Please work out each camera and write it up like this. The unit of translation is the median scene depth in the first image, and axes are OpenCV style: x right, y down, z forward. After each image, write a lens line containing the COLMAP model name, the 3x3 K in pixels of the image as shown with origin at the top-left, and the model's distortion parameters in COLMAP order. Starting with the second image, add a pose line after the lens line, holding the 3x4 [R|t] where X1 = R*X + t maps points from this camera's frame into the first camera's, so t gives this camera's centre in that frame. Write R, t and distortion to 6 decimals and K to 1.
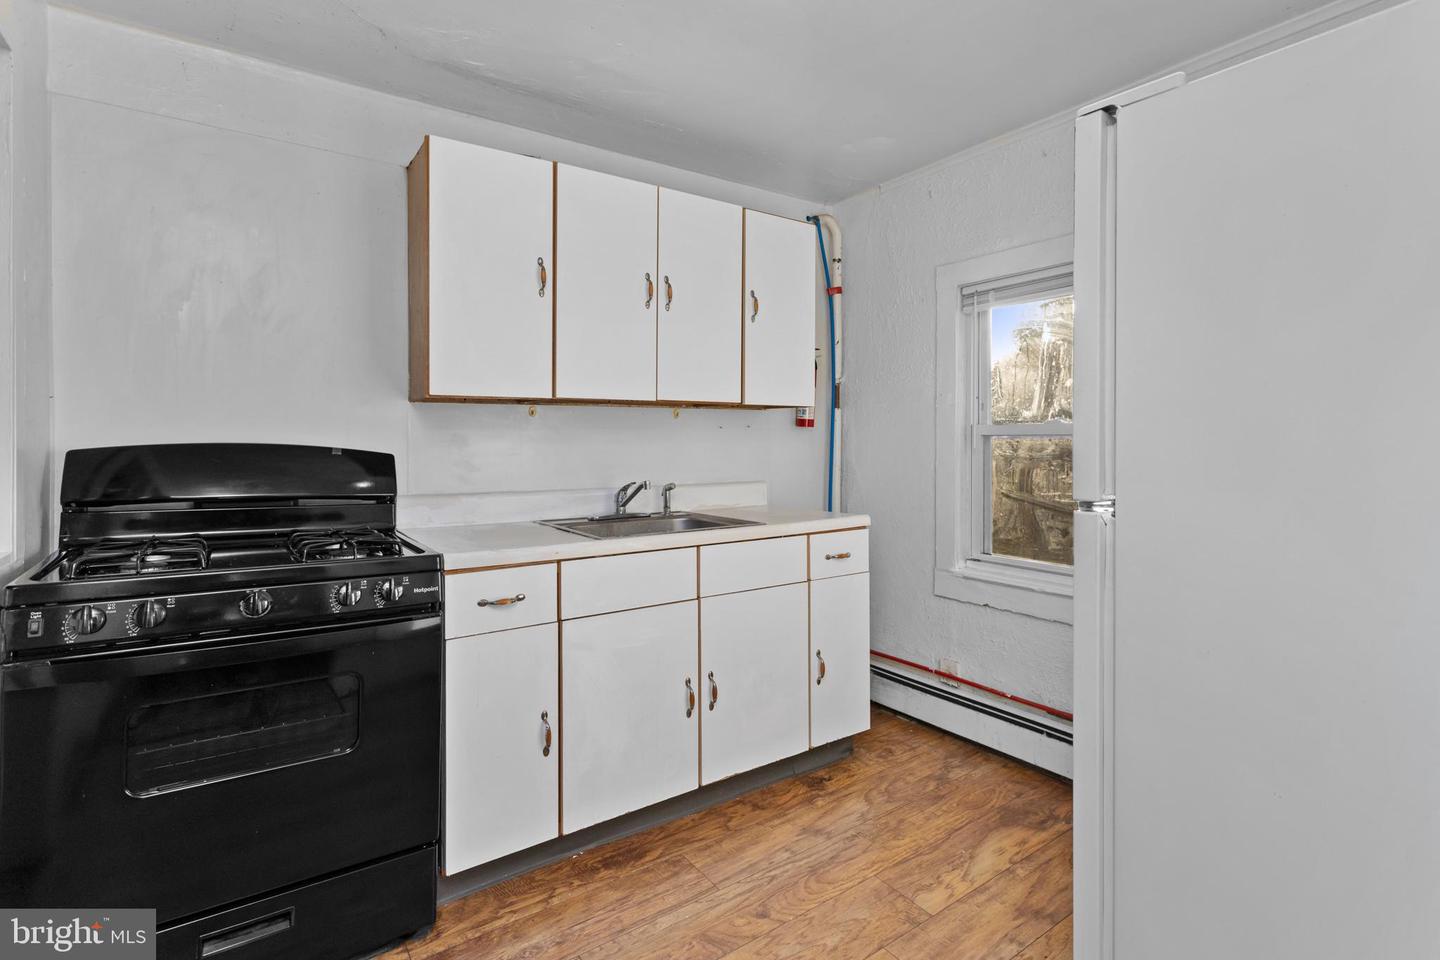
lens RADIAL K [[681.0, 0, 724.1], [0, 681.0, 454.7], [0, 0, 1]] dist [-0.003861, 0.002037]
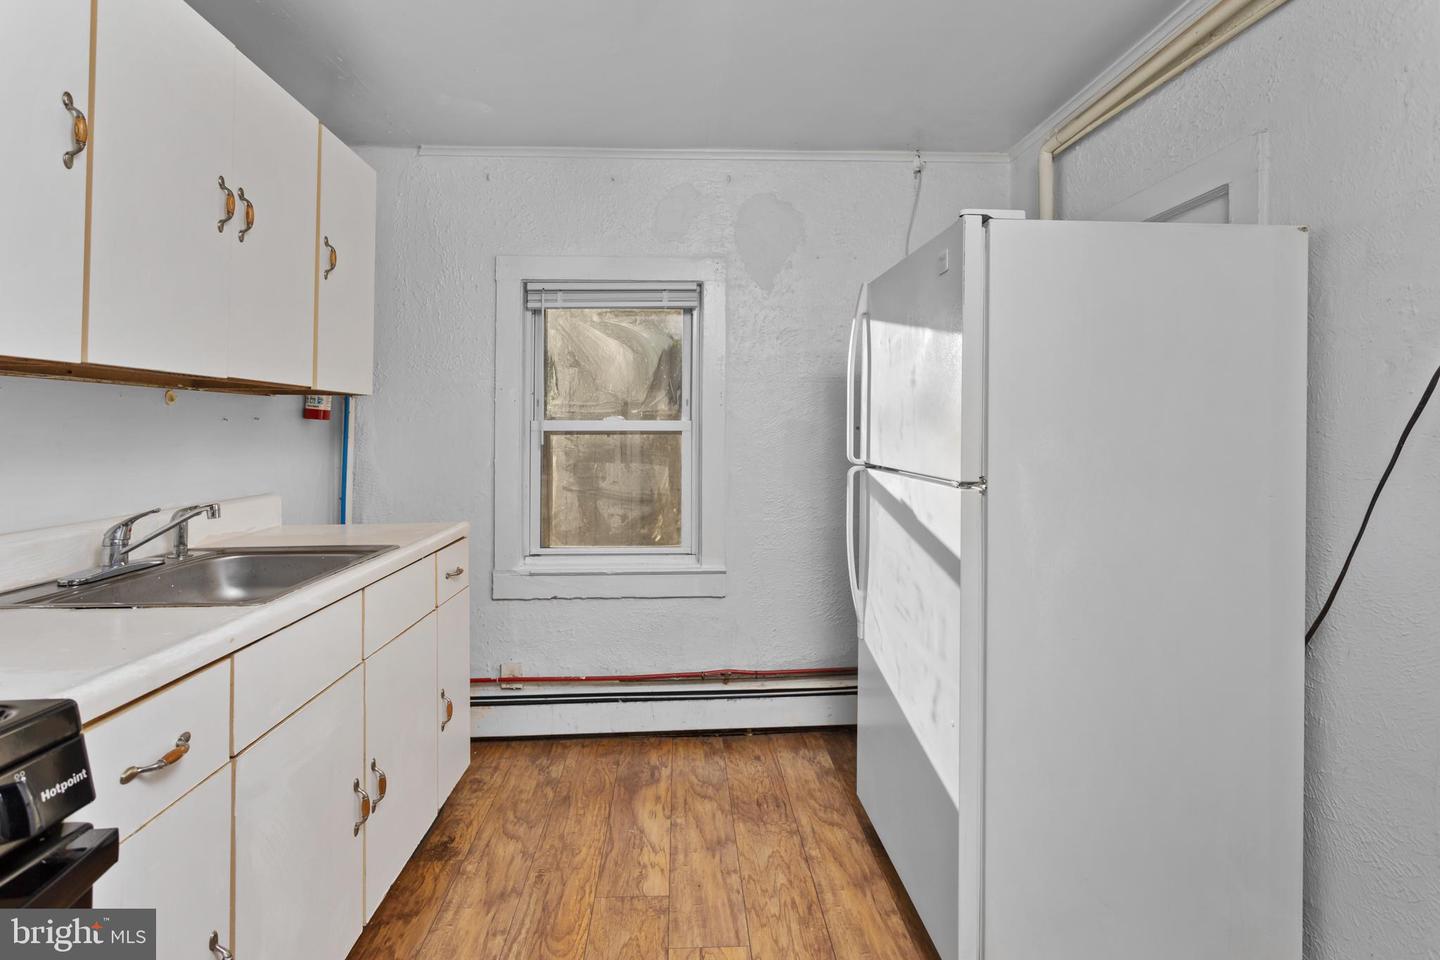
lens RADIAL K [[681.0, 0, 721.6], [0, 681.0, 432.6], [0, 0, 1]] dist [-0.003861, 0.002037]
pose [[0.541634, -0.002957, 0.840609, -0.396503], [0.020591, 0.999740, -0.009751, -0.012601], [-0.840362, 0.022590, 0.541555, 0.270168]]
